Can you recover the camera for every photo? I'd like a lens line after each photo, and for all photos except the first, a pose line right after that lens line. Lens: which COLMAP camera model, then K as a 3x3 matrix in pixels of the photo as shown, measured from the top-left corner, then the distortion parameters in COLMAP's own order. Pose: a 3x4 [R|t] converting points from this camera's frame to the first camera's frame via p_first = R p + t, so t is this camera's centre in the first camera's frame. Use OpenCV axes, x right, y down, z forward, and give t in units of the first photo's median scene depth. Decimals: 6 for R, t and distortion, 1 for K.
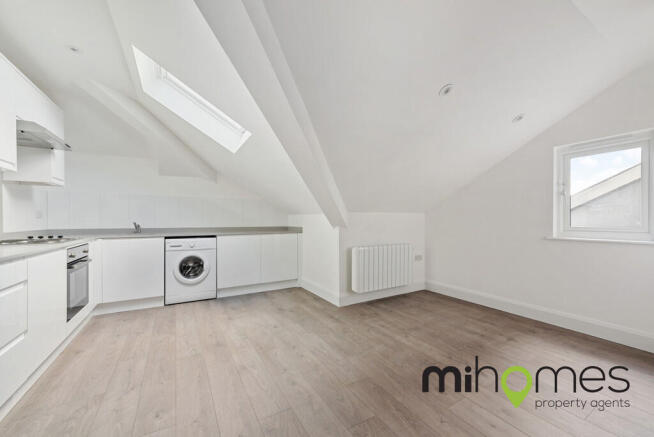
lens RADIAL K [[270.3, 0, 329.4], [0, 270.3, 220.8], [0, 0, 1]] dist [-0.000105, 0.000483]
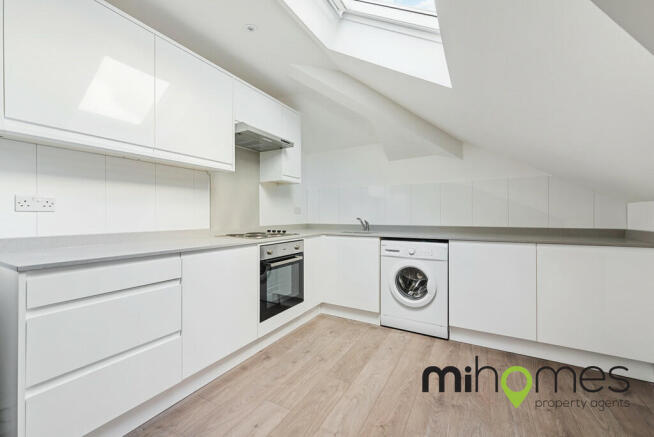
lens RADIAL K [[270.3, 0, 319.7], [0, 270.3, 216.9], [0, 0, 1]] dist [-0.000105, 0.000483]
pose [[0.499629, 0.004001, -0.866230, -0.025170], [-0.002781, 0.999992, 0.003014, -0.000625], [0.866235, 0.000902, 0.499636, 0.495831]]
